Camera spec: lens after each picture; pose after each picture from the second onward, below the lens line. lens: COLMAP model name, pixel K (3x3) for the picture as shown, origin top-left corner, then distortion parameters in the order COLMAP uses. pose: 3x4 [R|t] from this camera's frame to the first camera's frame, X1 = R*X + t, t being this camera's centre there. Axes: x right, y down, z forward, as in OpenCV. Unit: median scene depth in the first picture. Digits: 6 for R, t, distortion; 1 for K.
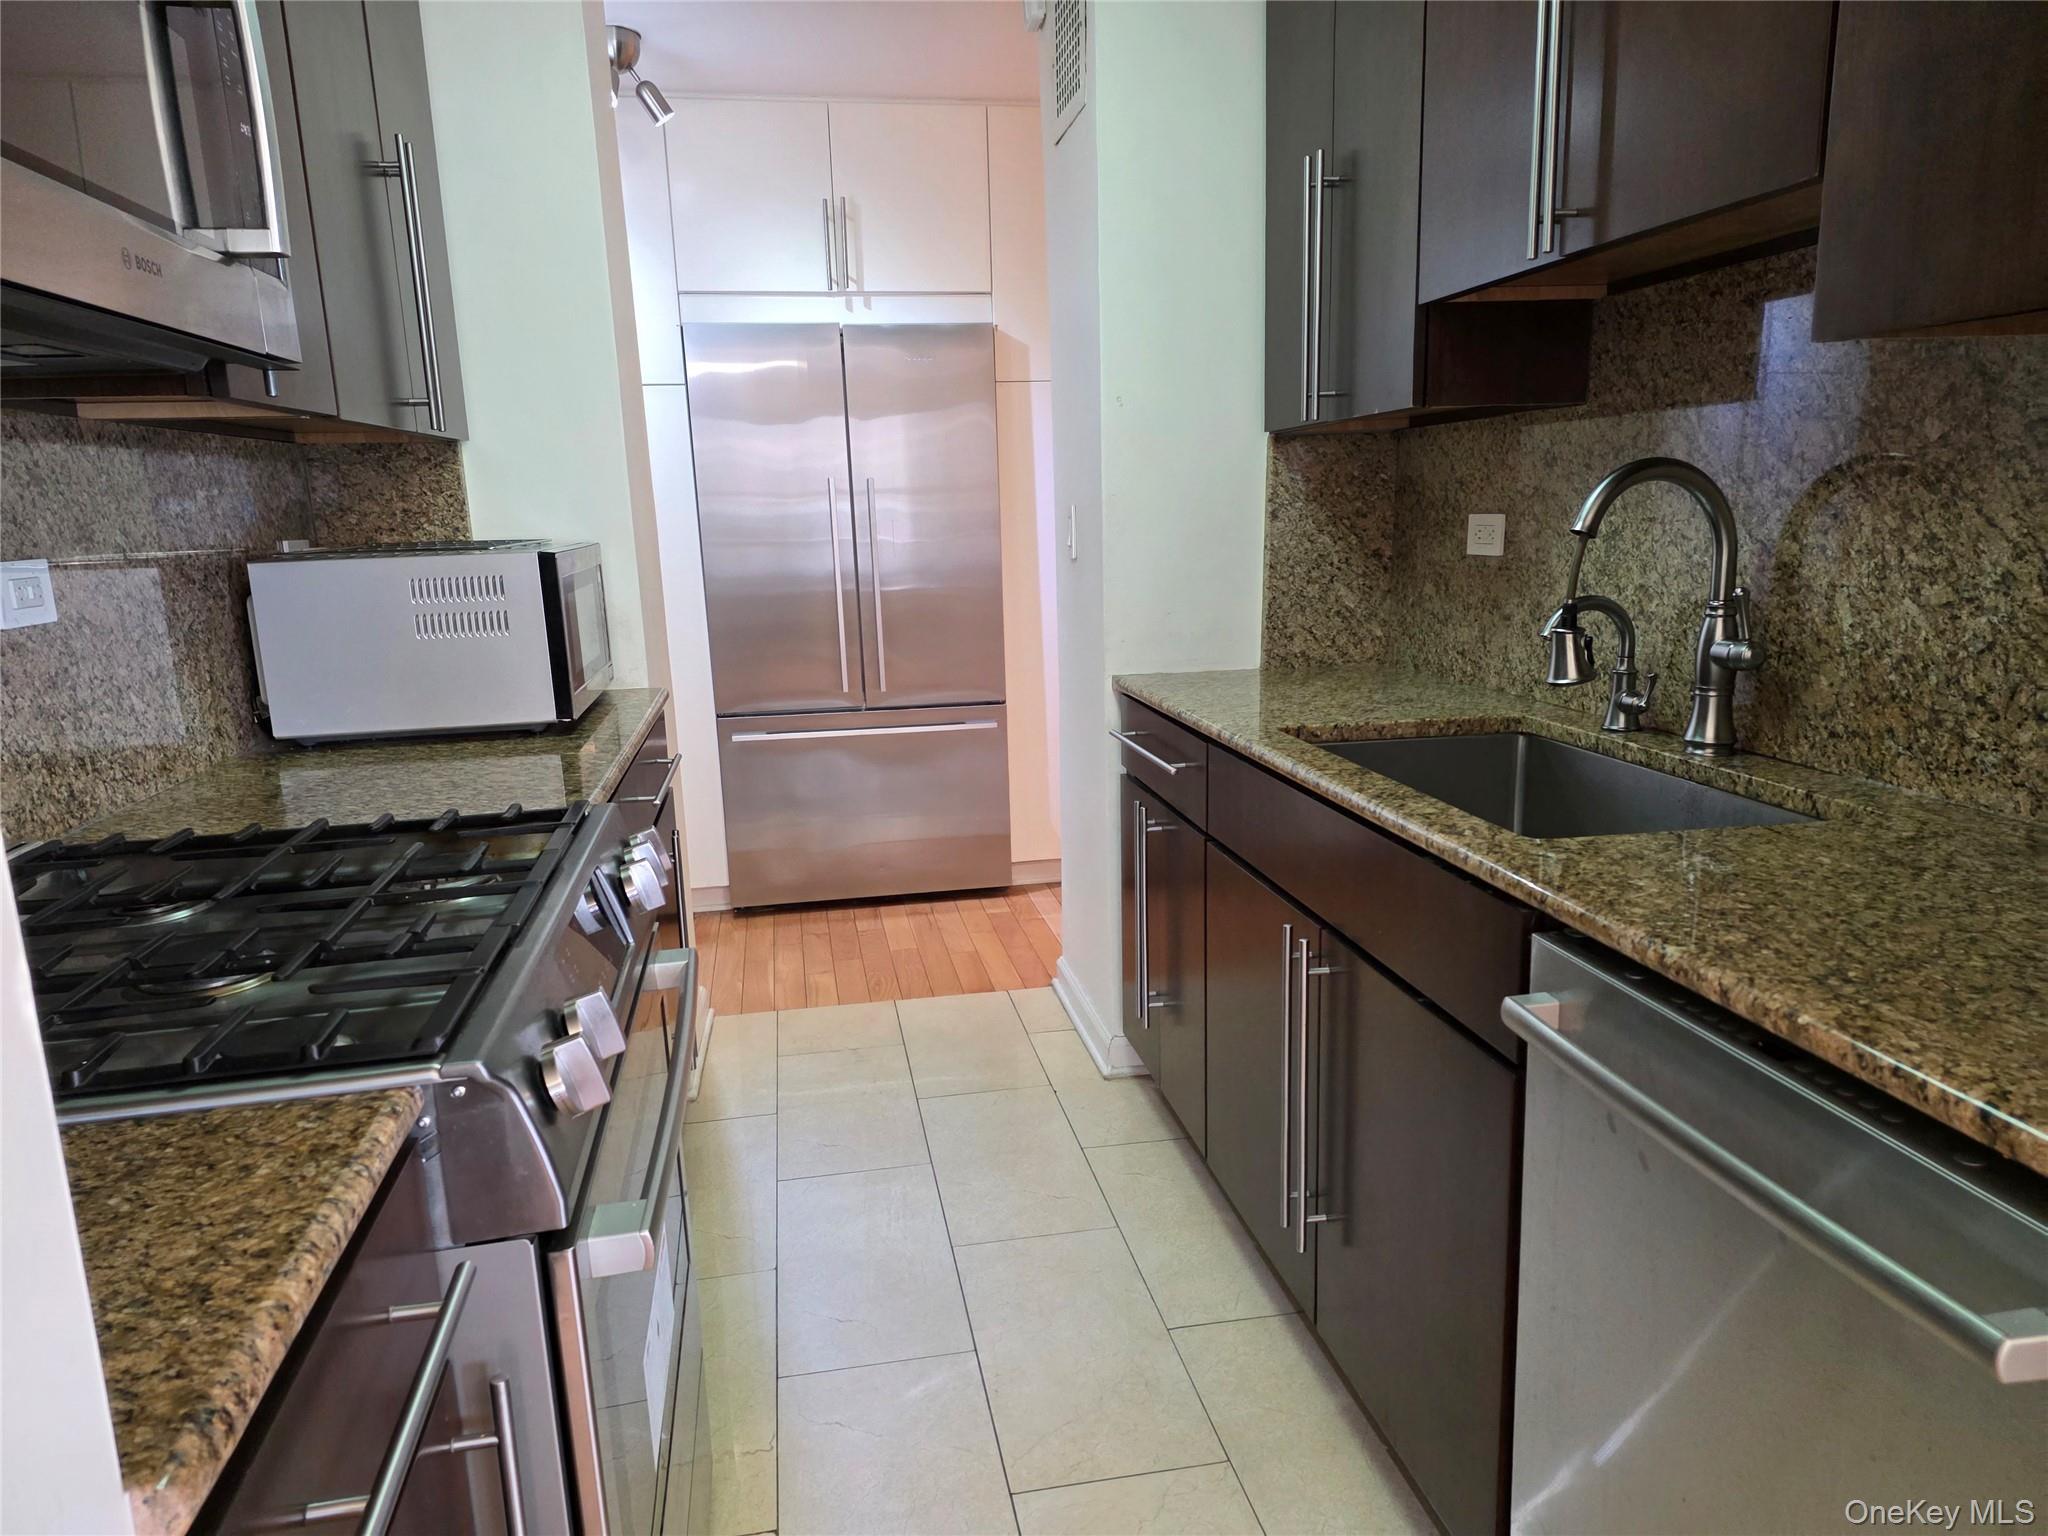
lens RADIAL K [[1351.4, 0, 994.8], [0, 1351.4, 771.7], [0, 0, 1]] dist [0.093874, -0.082380]
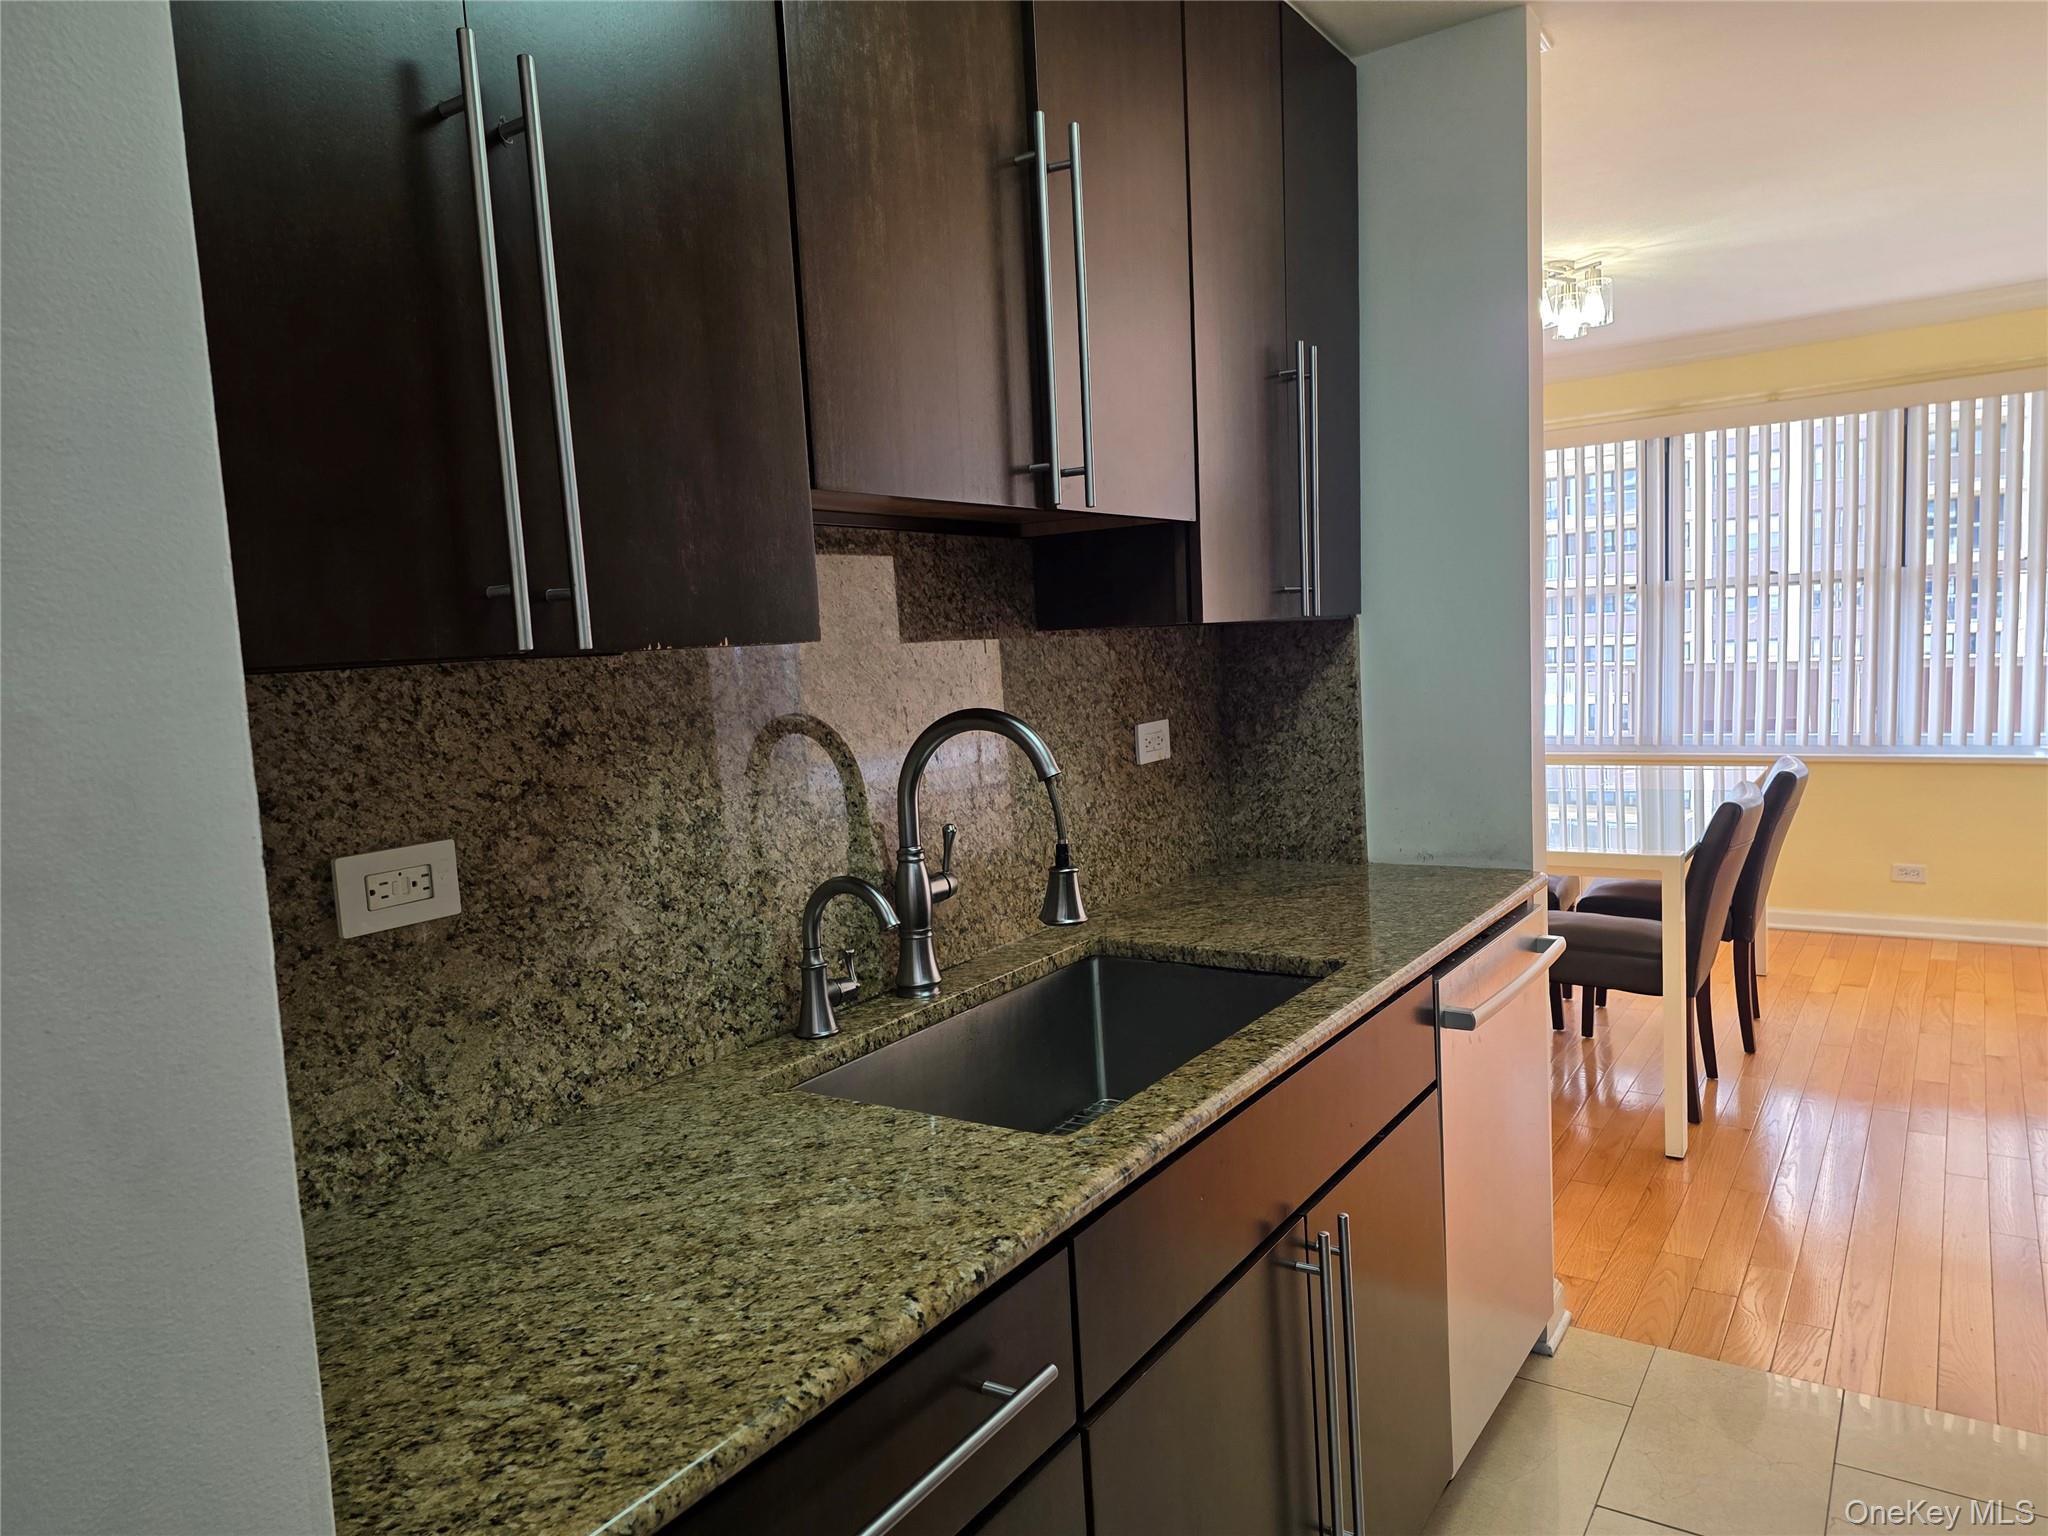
lens RADIAL K [[1351.4, 0, 994.8], [0, 1351.4, 771.7], [0, 0, 1]] dist [0.093874, -0.082380]
pose [[-0.725750, -0.001795, 0.687956, -0.203456], [0.205109, 0.953954, 0.218866, -0.360728], [-0.656671, 0.299948, -0.691964, 1.532593]]
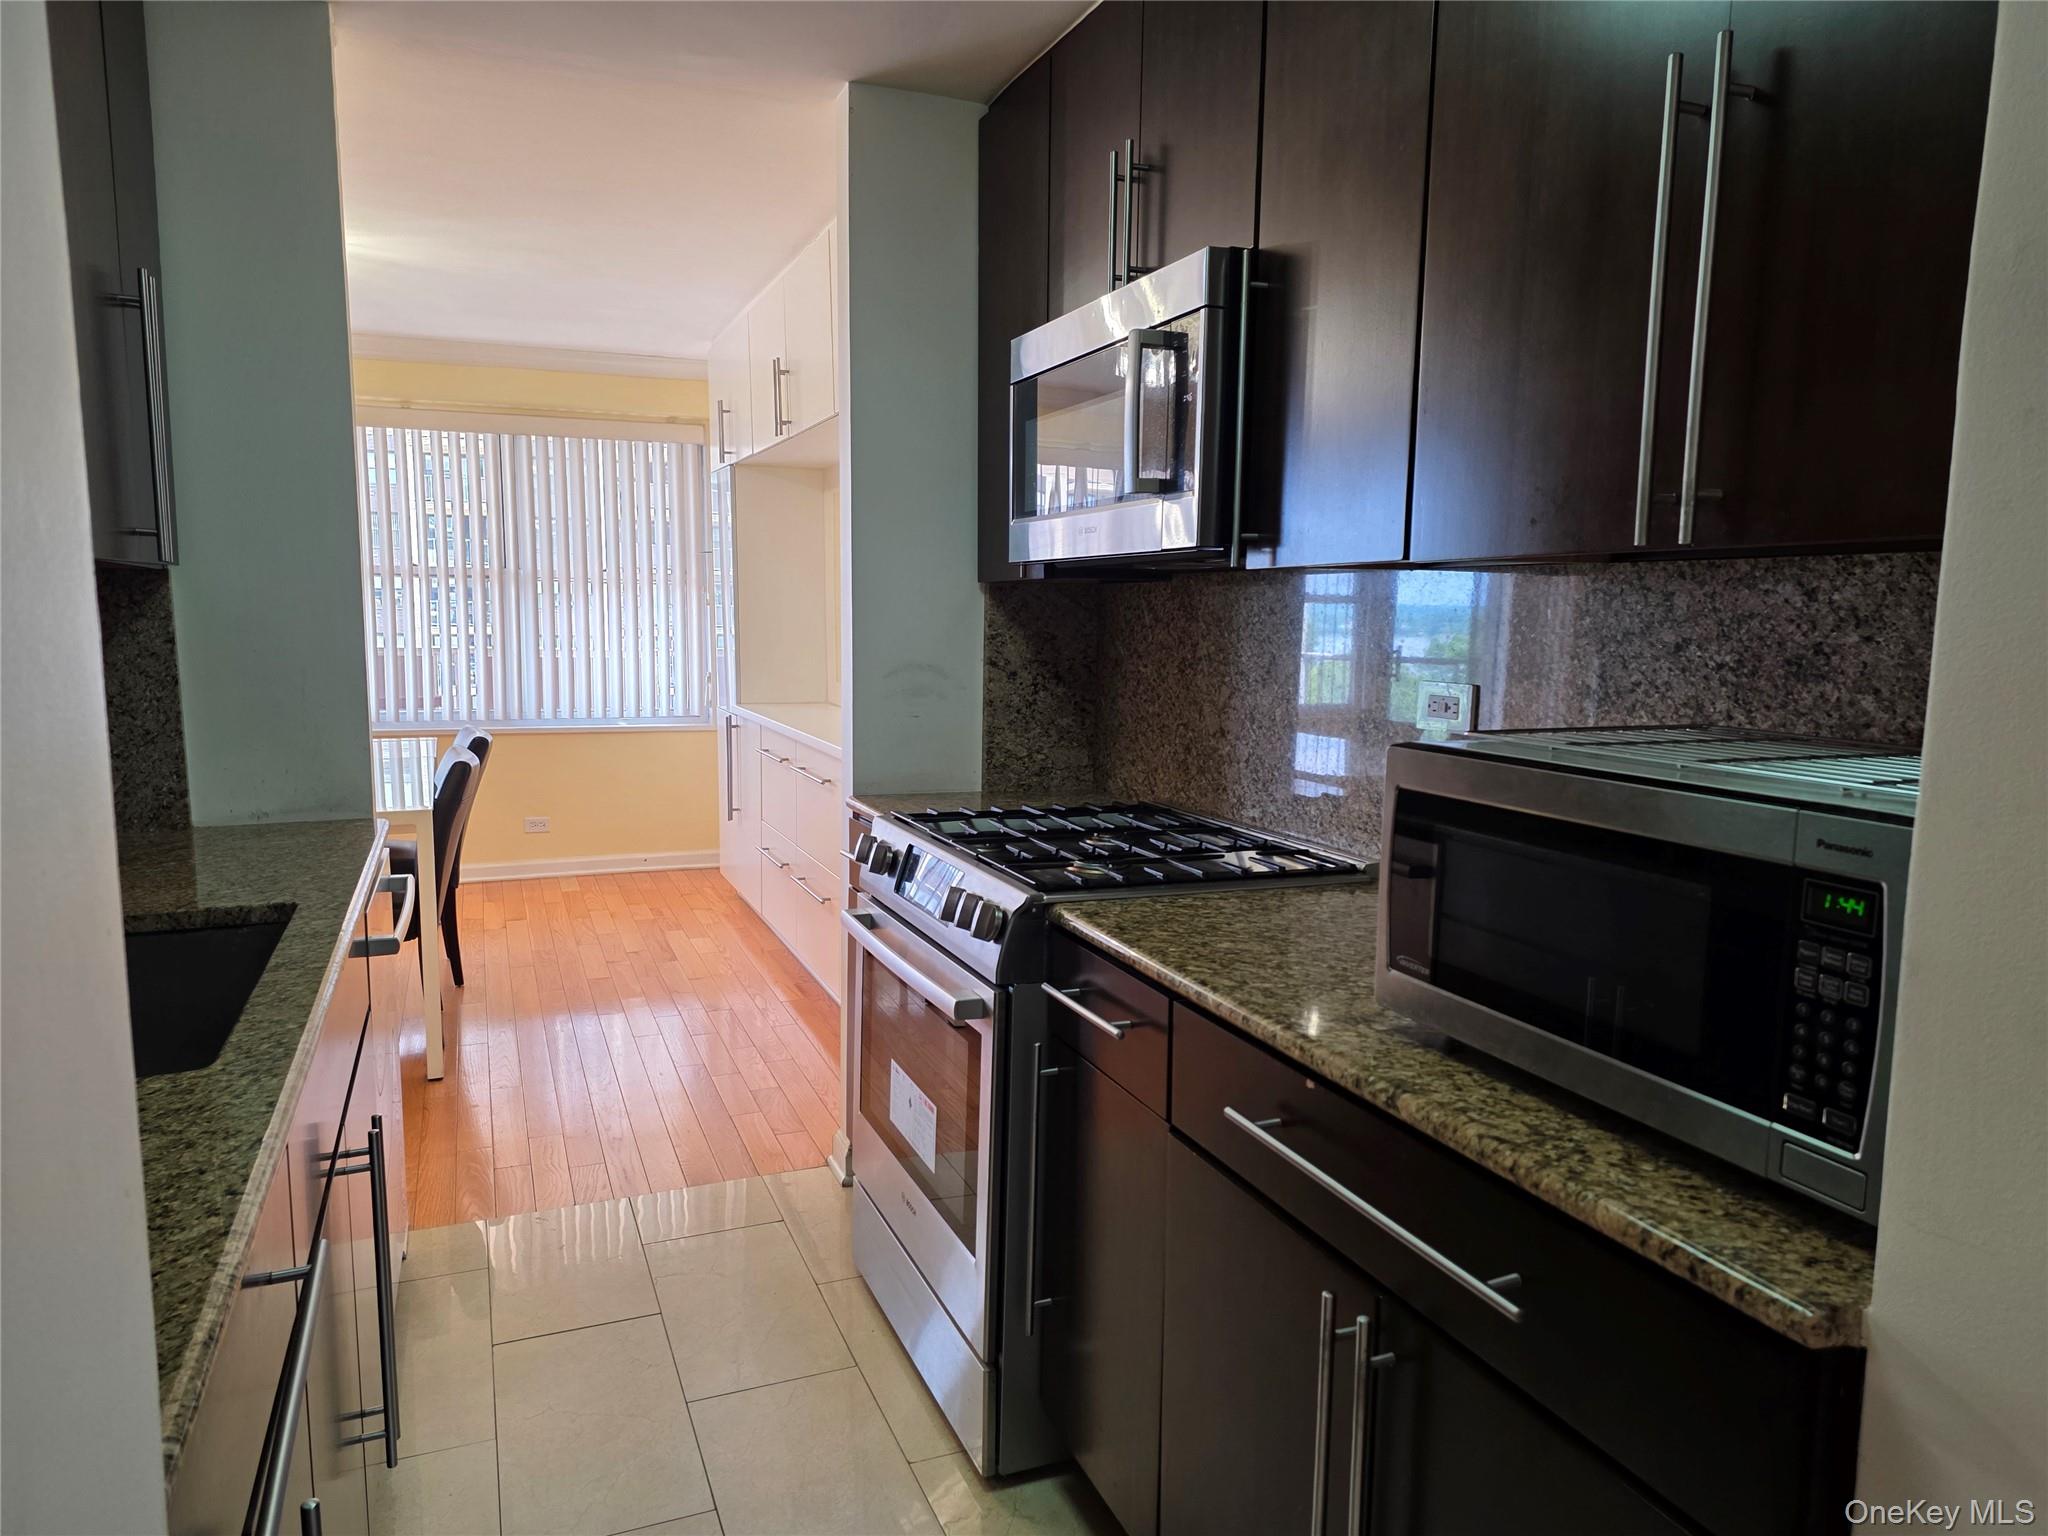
lens RADIAL K [[1351.4, 0, 994.8], [0, 1351.4, 771.7], [0, 0, 1]] dist [0.093874, -0.082380]
pose [[-0.978198, 0.044472, -0.202857, -0.009542], [-0.023310, 0.947117, 0.320041, -0.392194], [0.206363, 0.317792, -0.925431, 1.748972]]
